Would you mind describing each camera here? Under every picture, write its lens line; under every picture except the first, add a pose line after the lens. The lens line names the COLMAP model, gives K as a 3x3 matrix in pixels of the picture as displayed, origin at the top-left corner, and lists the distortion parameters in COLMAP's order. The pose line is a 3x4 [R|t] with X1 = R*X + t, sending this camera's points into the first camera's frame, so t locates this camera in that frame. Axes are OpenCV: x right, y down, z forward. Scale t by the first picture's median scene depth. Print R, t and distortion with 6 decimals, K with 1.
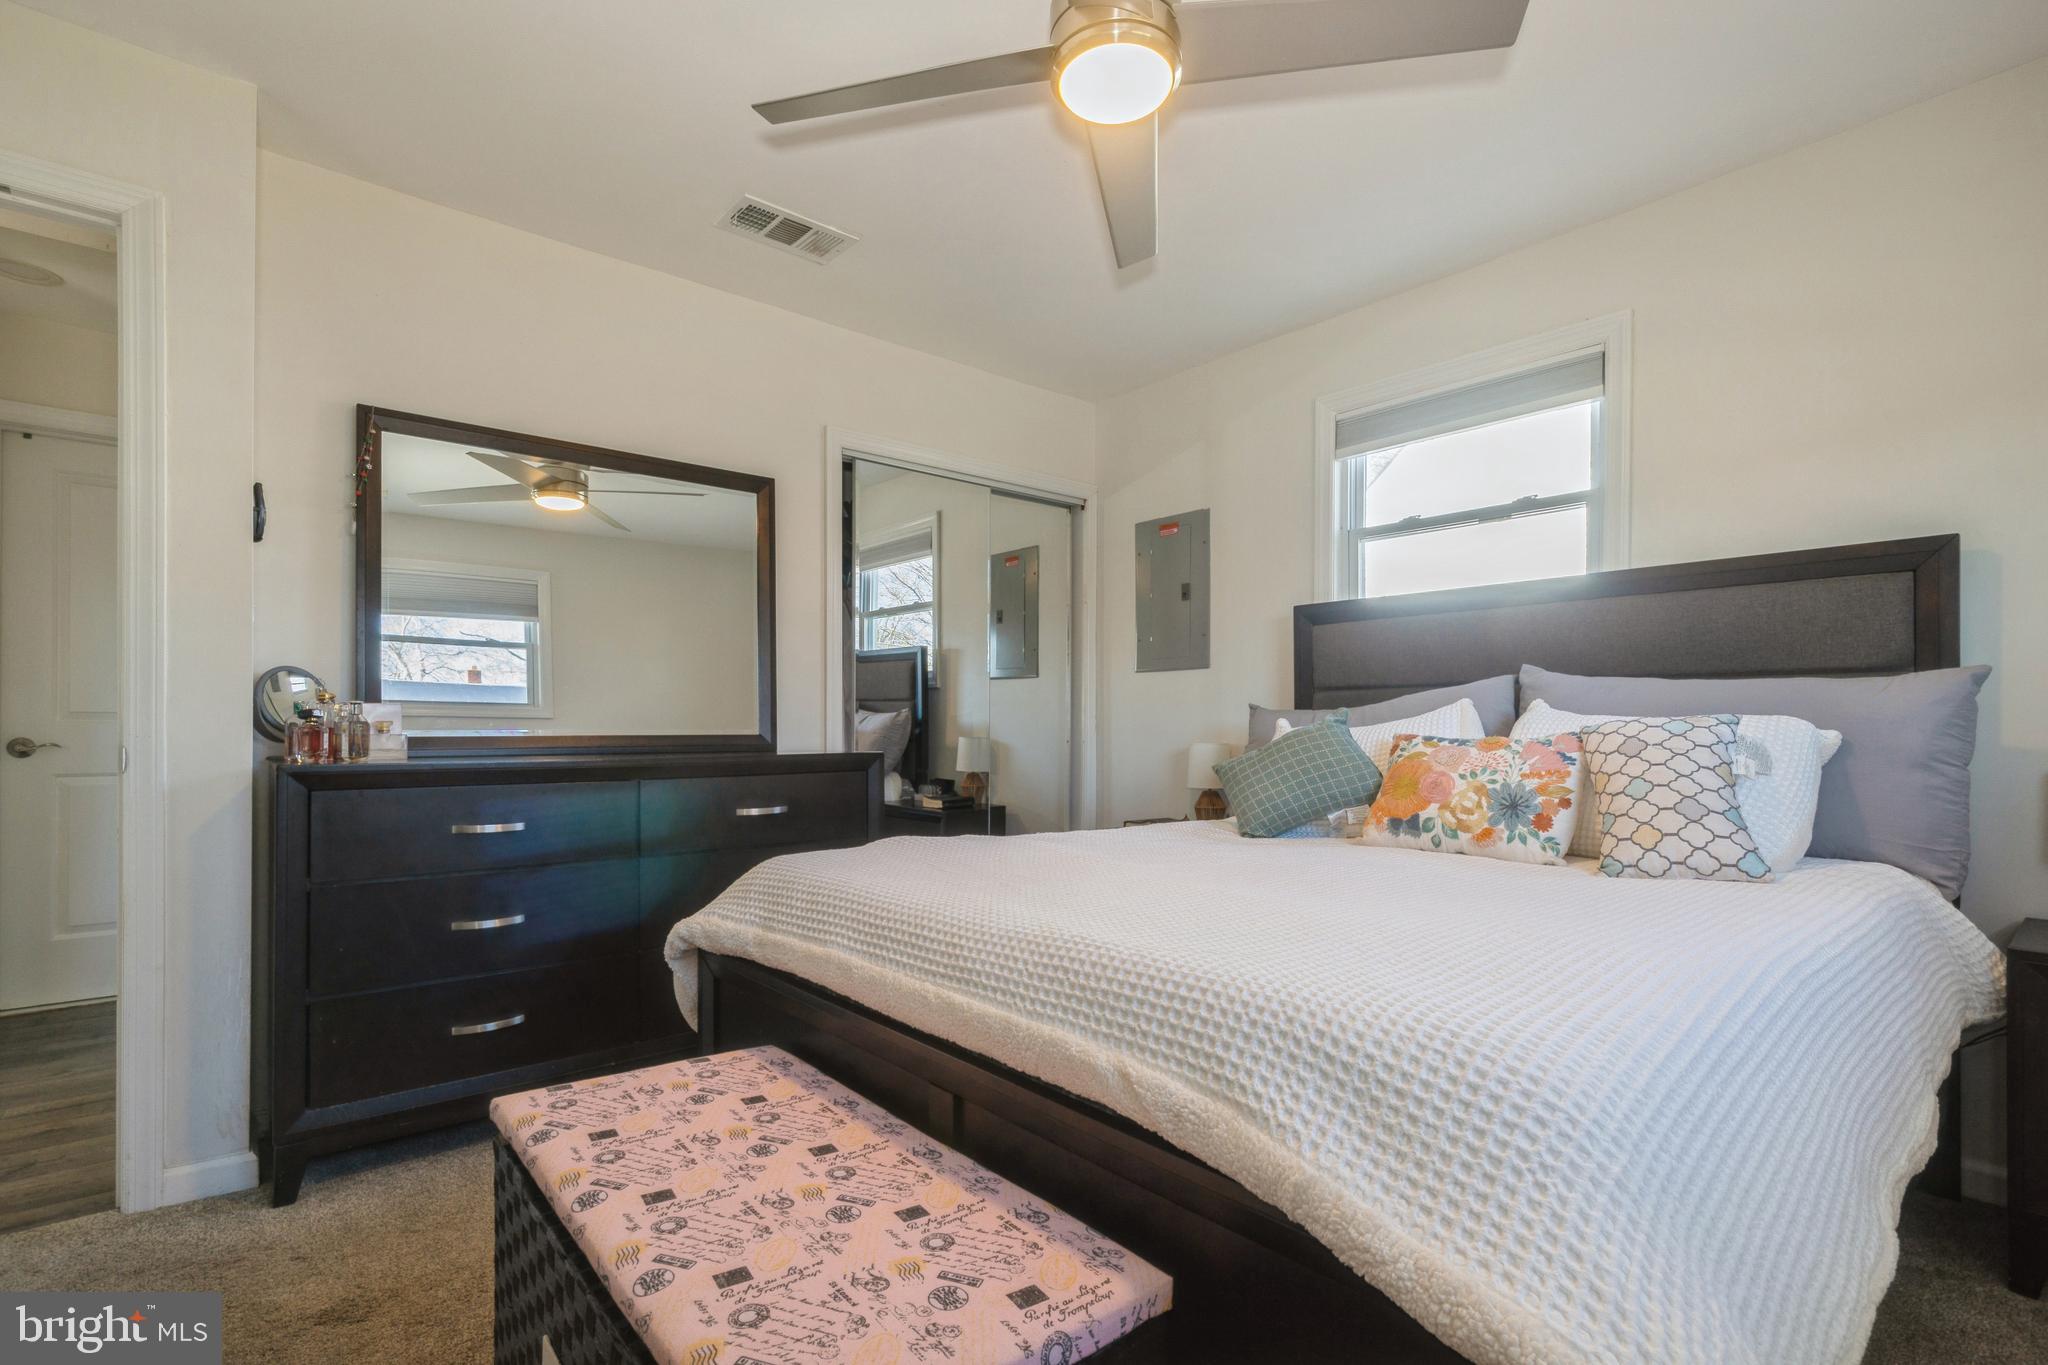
lens RADIAL K [[952.3, 0, 1016.0], [0, 952.3, 742.8], [0, 0, 1]] dist [0.000241, 0.000120]
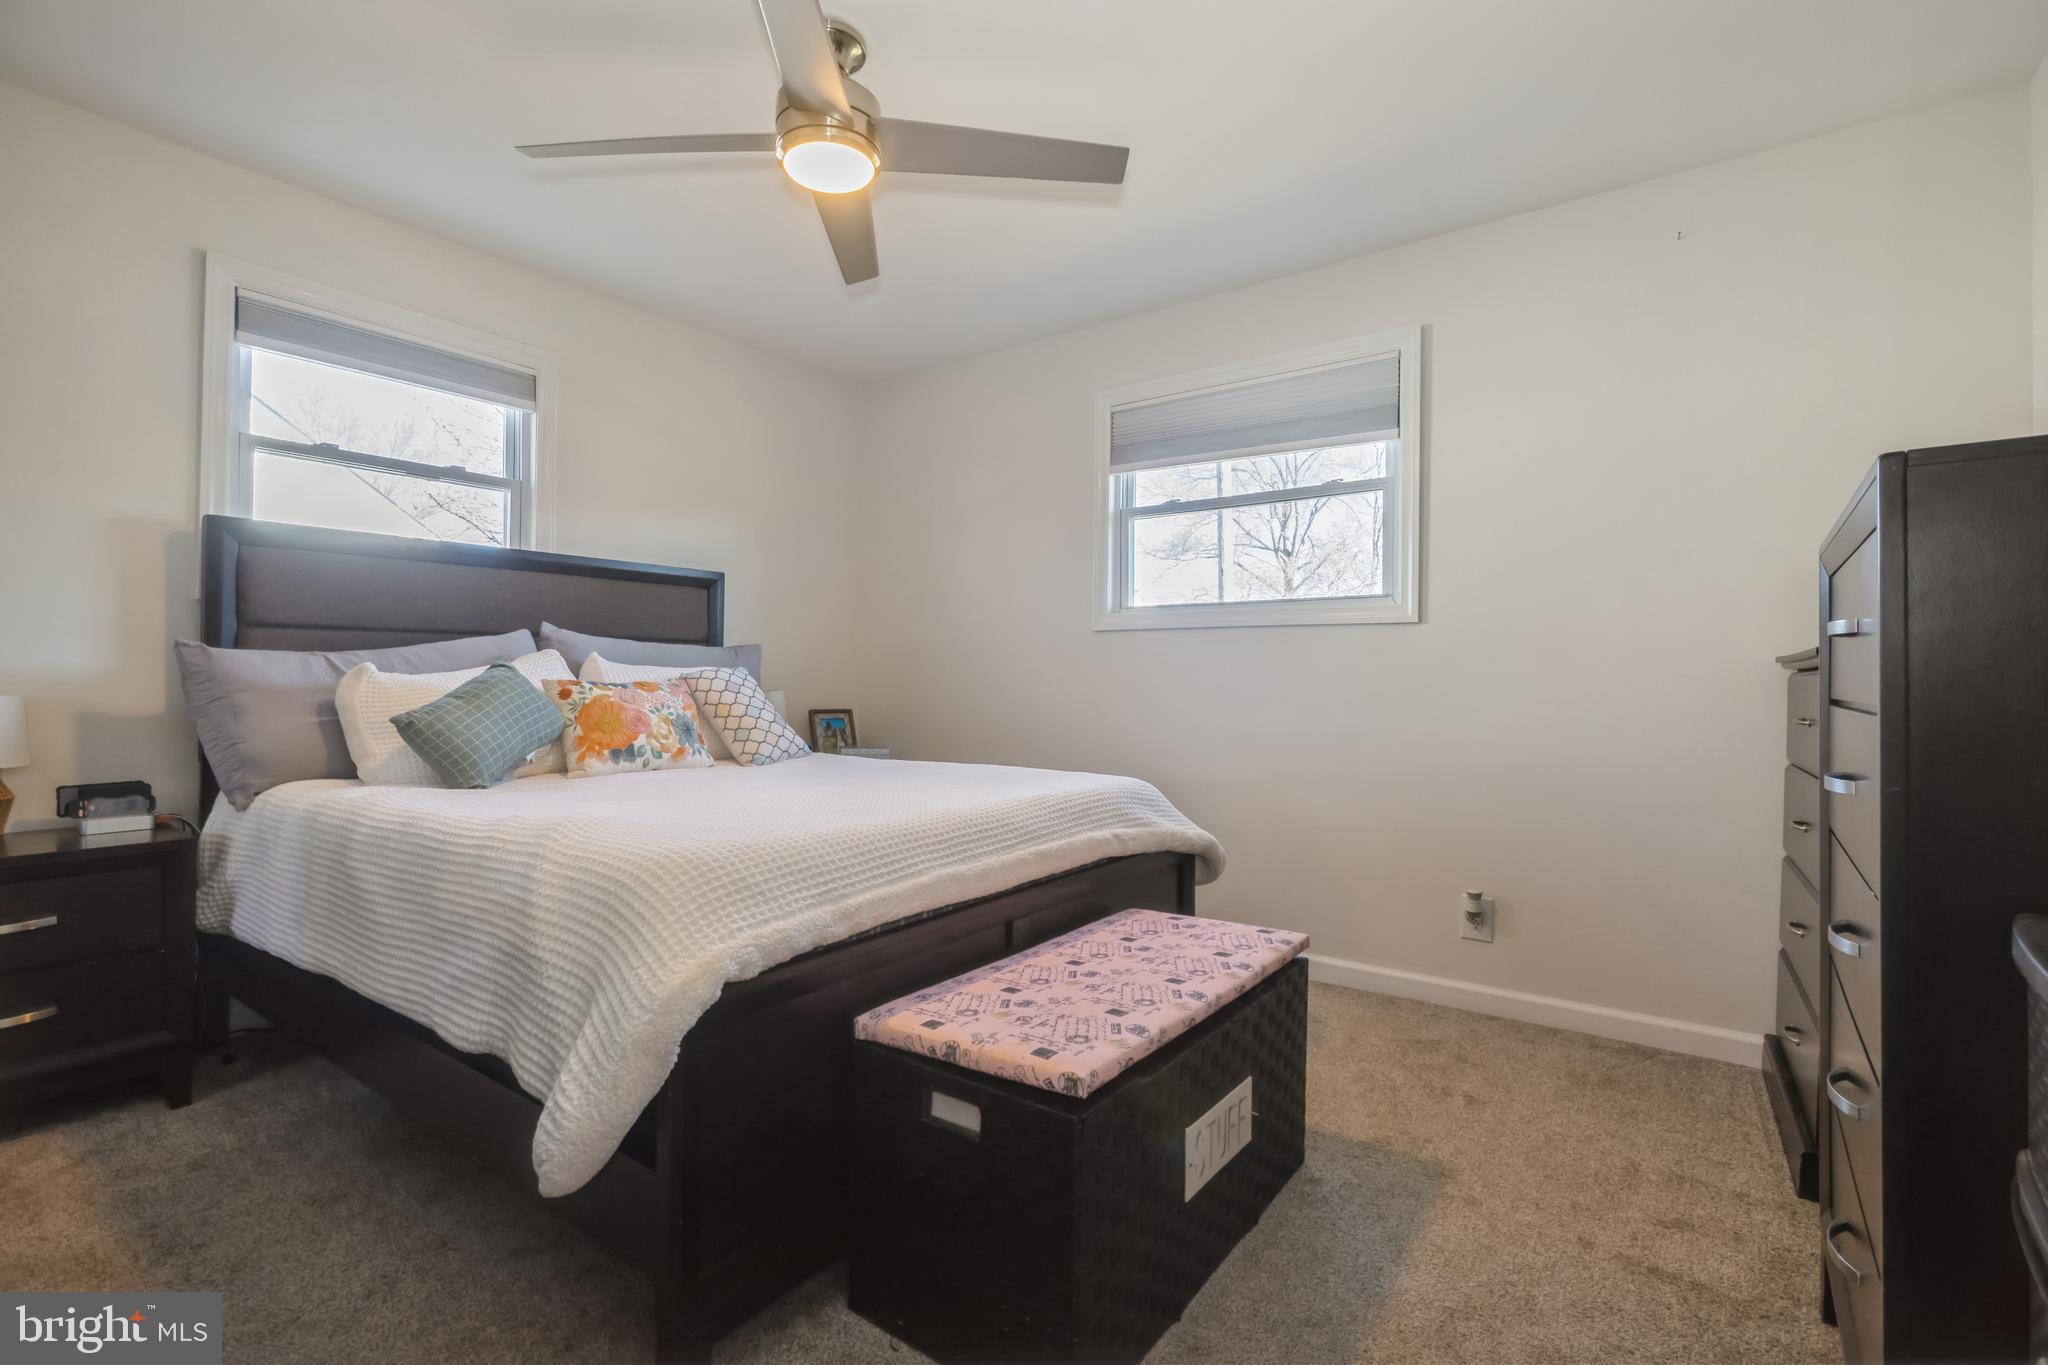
lens RADIAL K [[952.3, 0, 1024.2], [0, 952.3, 671.6], [0, 0, 1]] dist [0.000241, 0.000120]
pose [[-0.252924, 0.002059, 0.967484, -0.937077], [0.007787, 0.999970, -0.000093, -0.015841], [-0.967455, 0.007510, -0.252932, 0.837966]]
